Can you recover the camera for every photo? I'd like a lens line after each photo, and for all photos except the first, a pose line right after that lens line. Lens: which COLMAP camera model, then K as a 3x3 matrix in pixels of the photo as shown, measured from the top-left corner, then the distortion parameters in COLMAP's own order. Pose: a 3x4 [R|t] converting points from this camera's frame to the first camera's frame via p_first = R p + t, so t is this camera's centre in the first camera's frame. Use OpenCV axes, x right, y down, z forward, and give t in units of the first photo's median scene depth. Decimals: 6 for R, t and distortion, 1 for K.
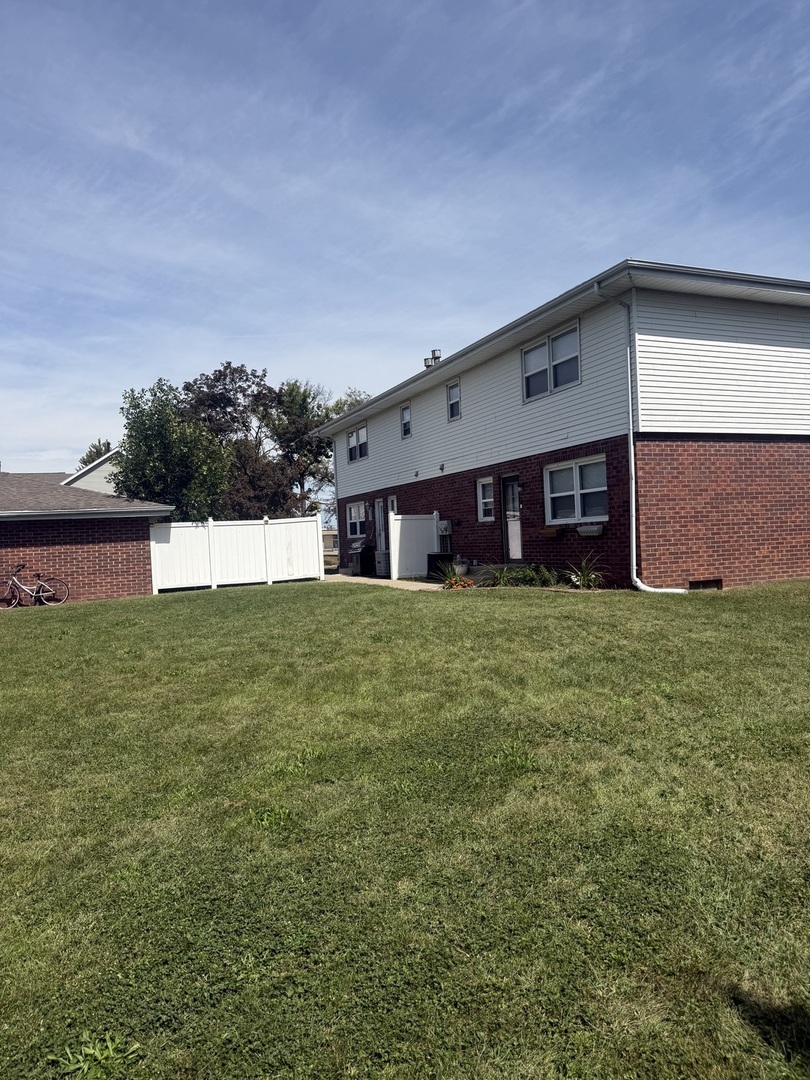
lens RADIAL K [[742.3, 0, 410.8], [0, 742.3, 538.7], [0, 0, 1]] dist [0.035240, -0.033955]
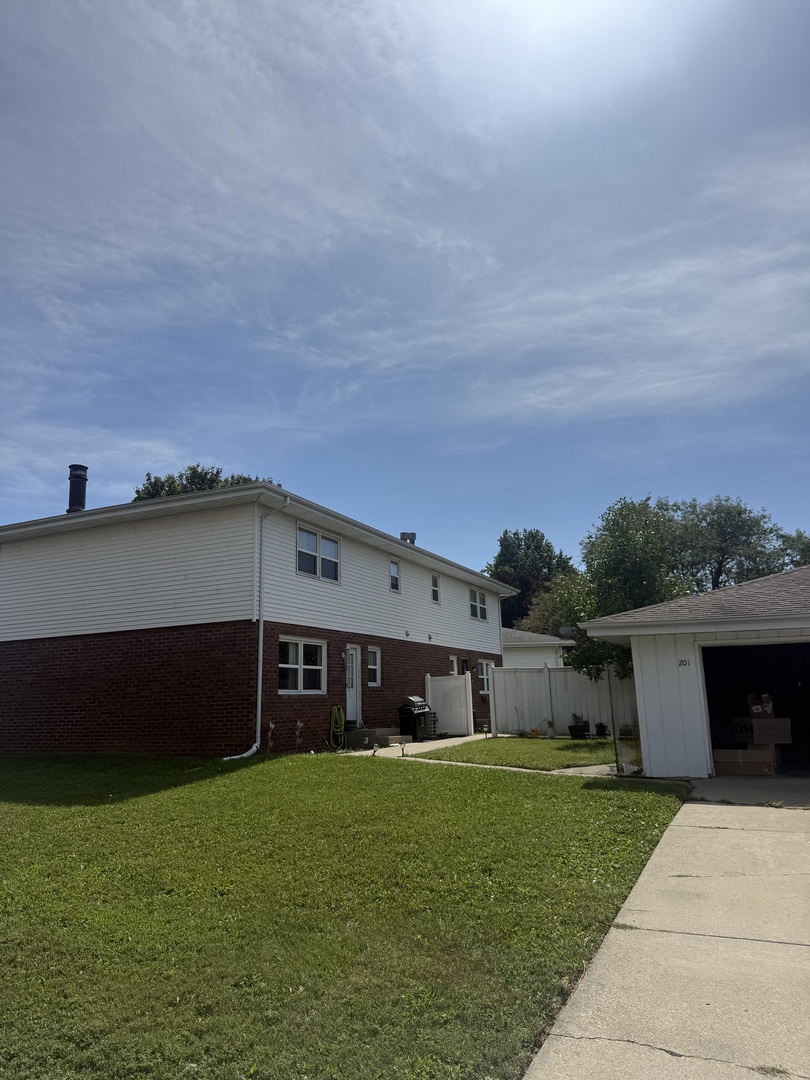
lens RADIAL K [[742.3, 0, 400.8], [0, 742.3, 539.3], [0, 0, 1]] dist [0.035240, -0.033955]
pose [[-0.669463, 0.224608, 0.708075, -1.940919], [0.064624, 0.967189, -0.245701, 0.100531], [-0.740029, -0.118729, -0.662012, 4.458464]]
